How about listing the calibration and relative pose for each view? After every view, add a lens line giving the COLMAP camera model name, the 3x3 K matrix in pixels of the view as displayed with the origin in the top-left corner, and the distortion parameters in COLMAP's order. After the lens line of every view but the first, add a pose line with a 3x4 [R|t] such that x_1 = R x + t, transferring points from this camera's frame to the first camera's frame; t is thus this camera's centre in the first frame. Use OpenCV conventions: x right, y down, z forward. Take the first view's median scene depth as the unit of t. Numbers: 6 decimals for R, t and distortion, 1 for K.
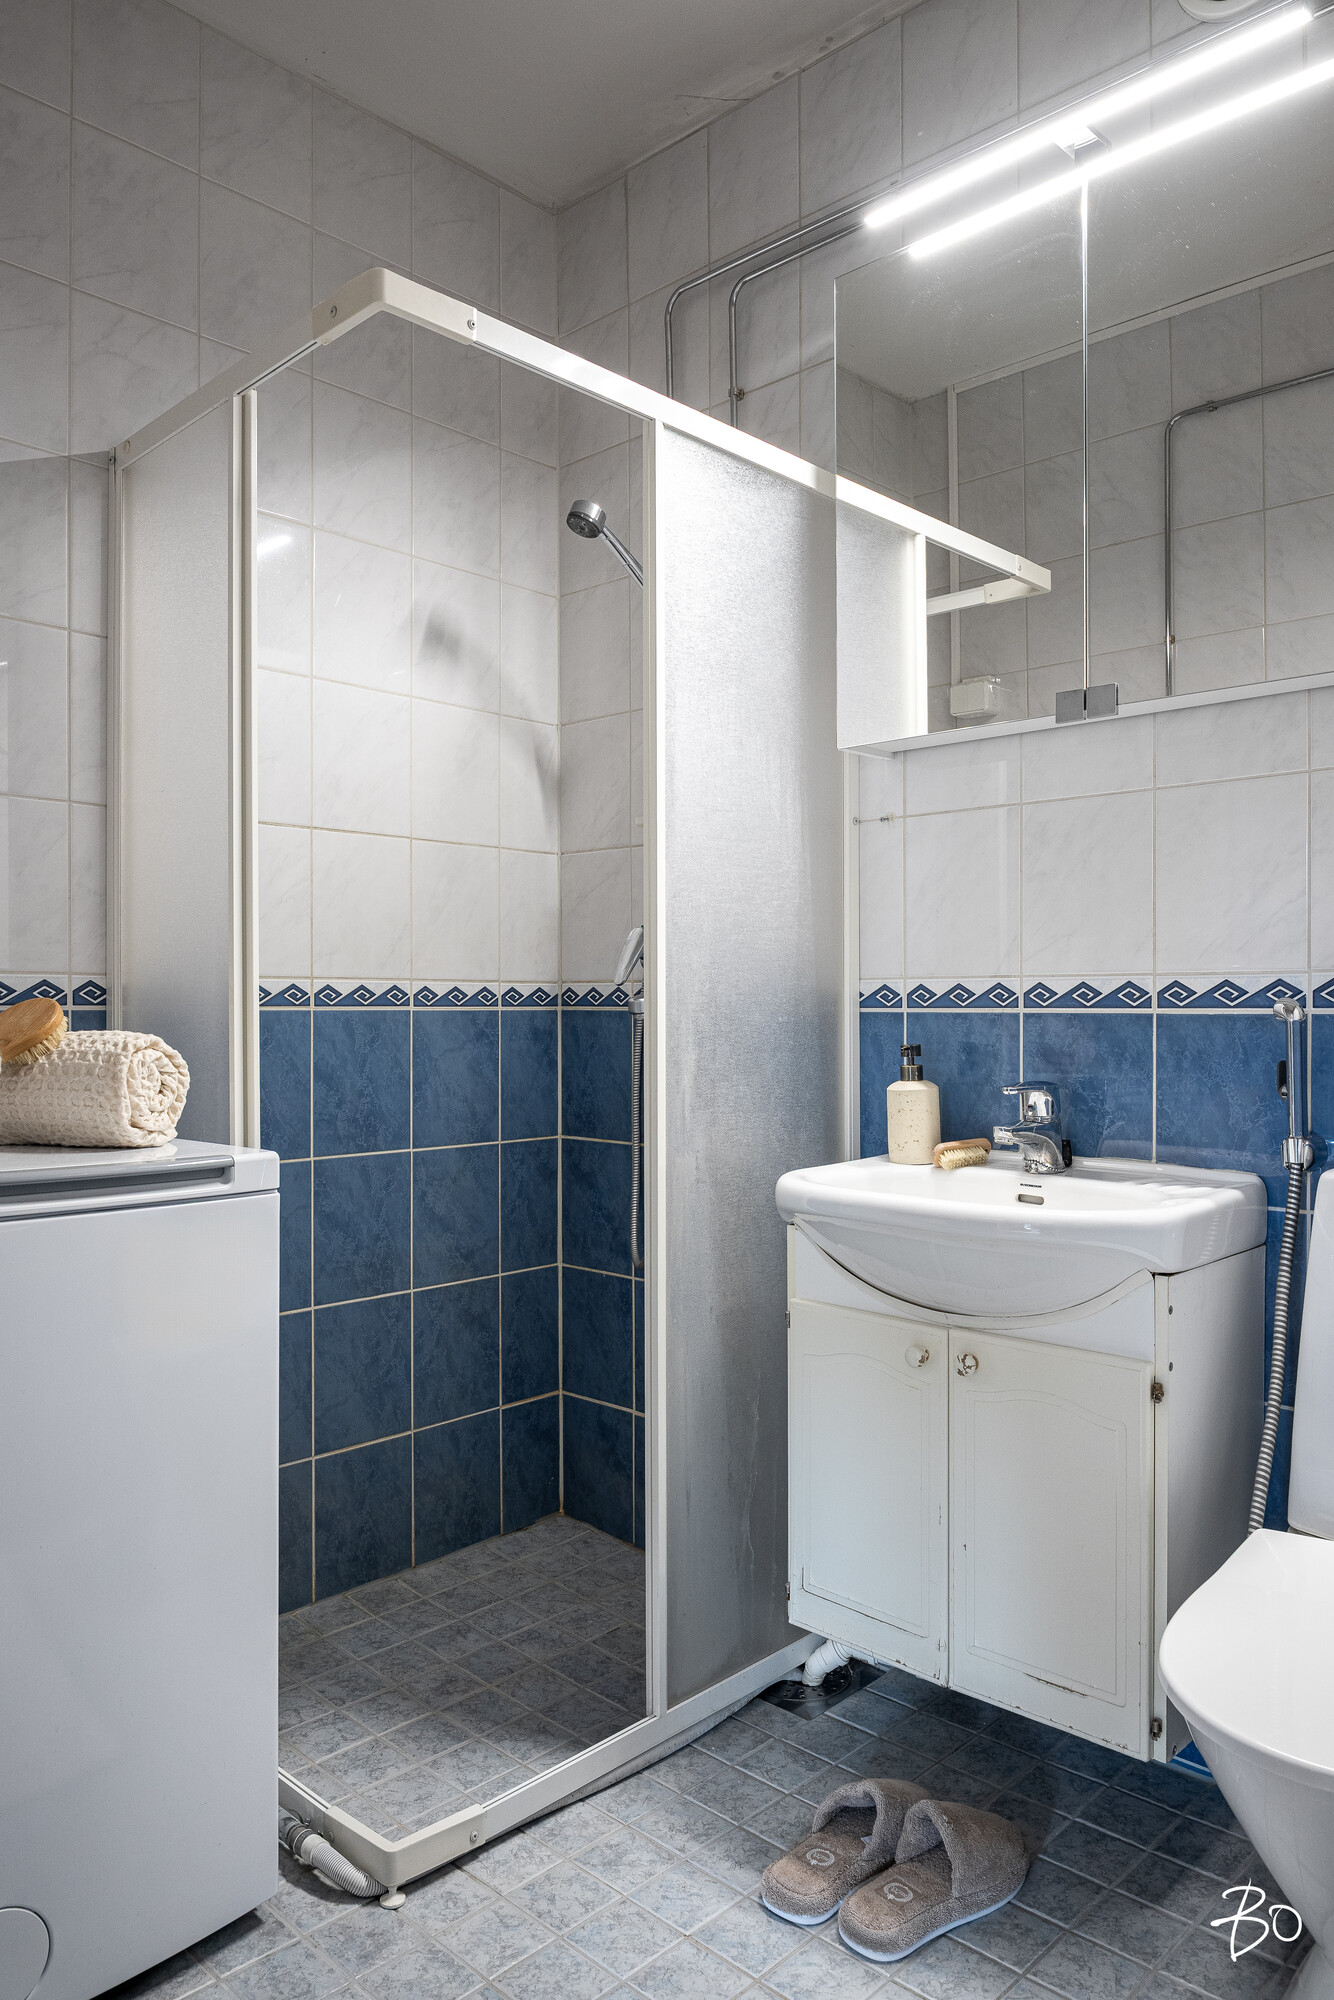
lens RADIAL K [[1410.4, 0, 672.4], [0, 1410.4, 998.2], [0, 0, 1]] dist [-0.002362, -0.013380]
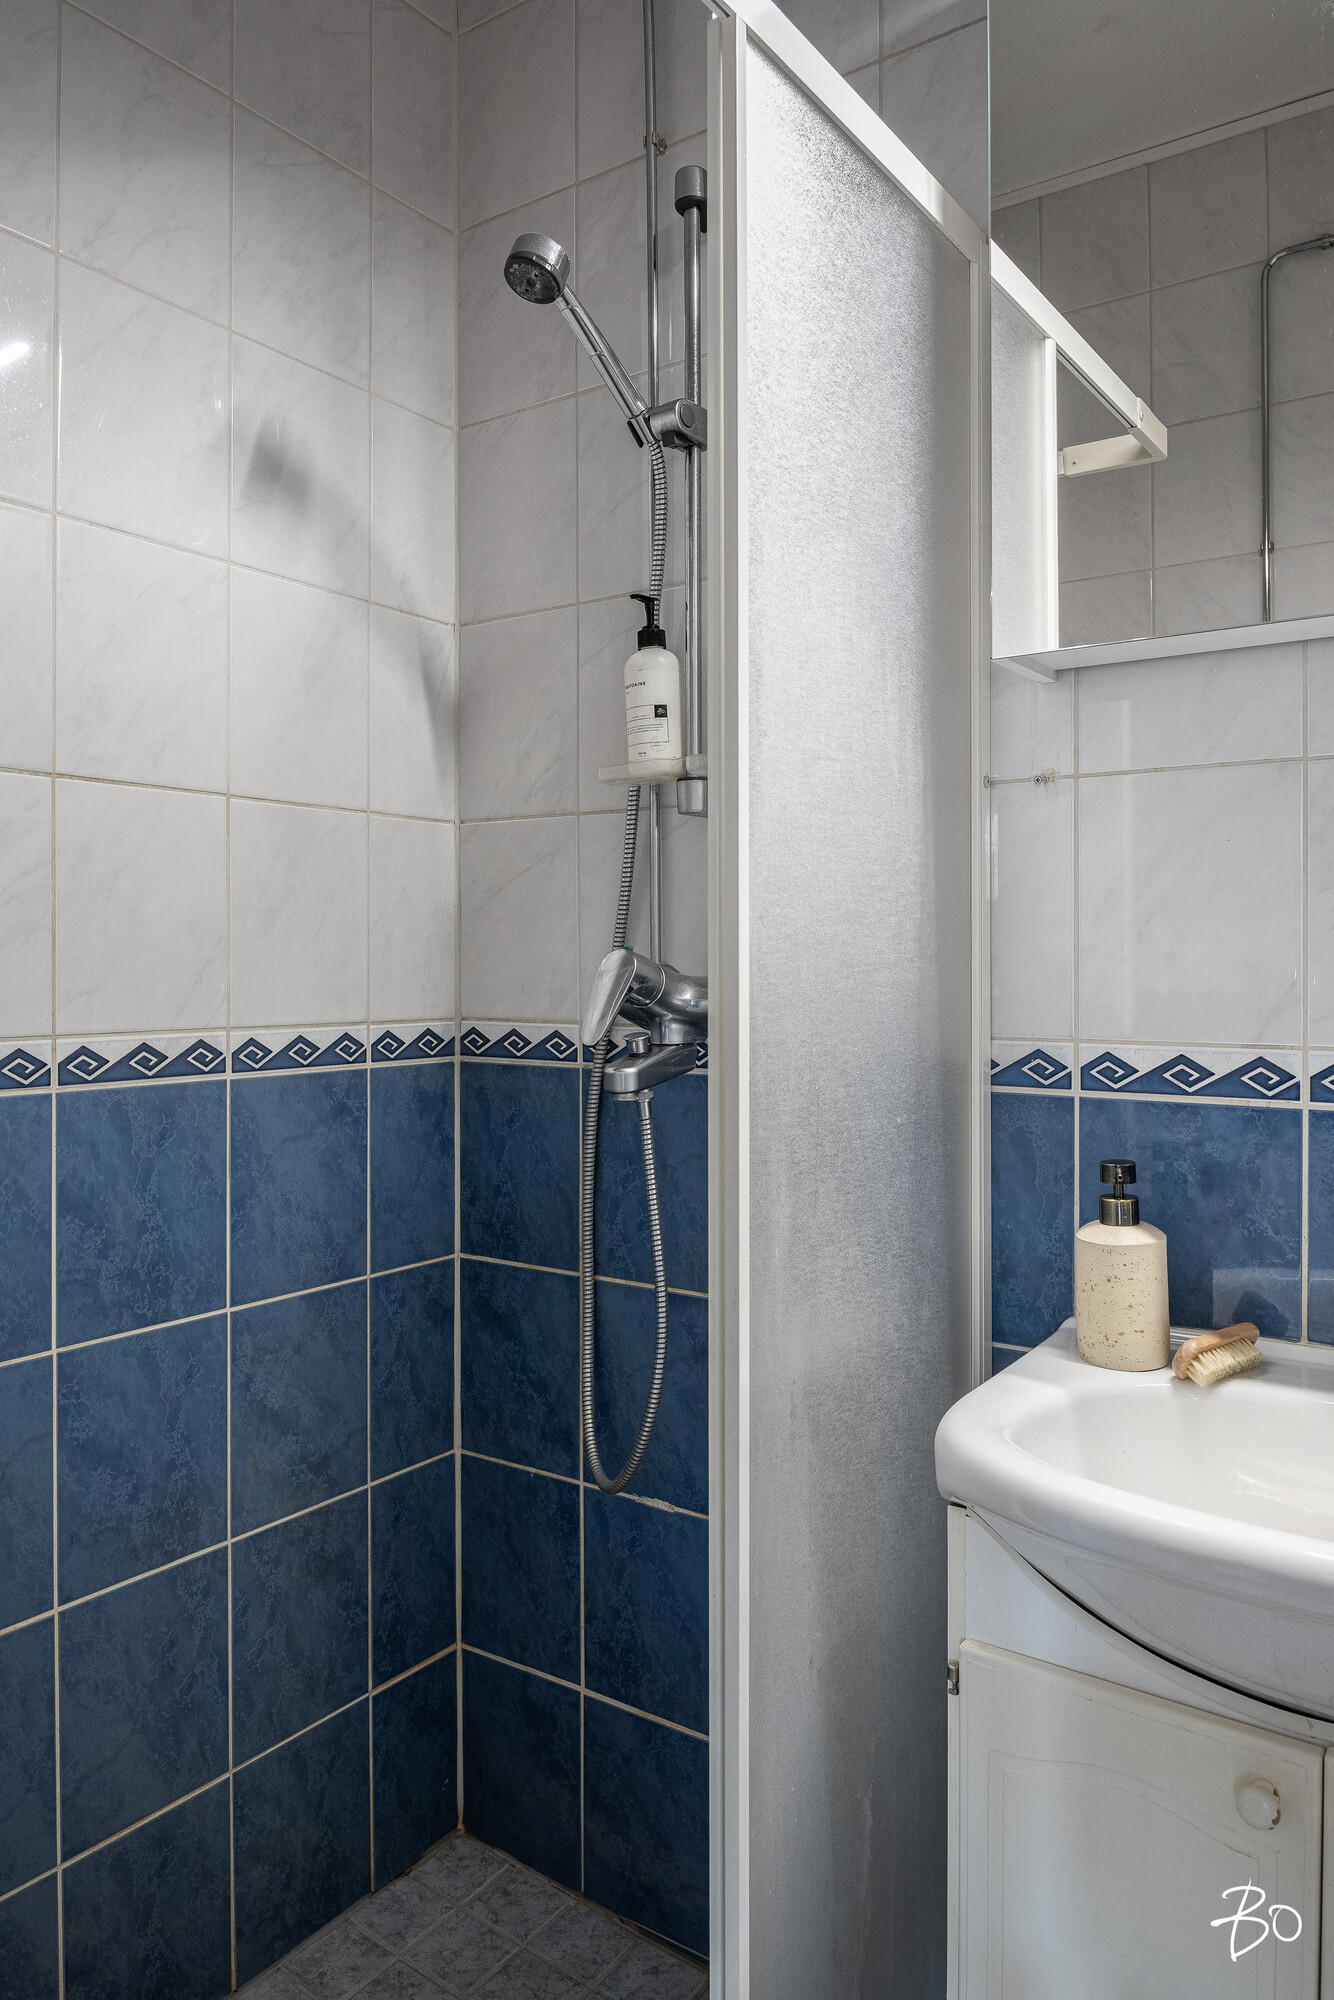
lens RADIAL K [[1410.4, 0, 677.1], [0, 1410.4, 962.3], [0, 0, 1]] dist [-0.002362, -0.013380]
pose [[0.988072, 0.001851, 0.153983, -0.087737], [-0.002417, 0.999991, 0.003490, -0.043926], [-0.153975, -0.003821, 0.988067, 0.370903]]
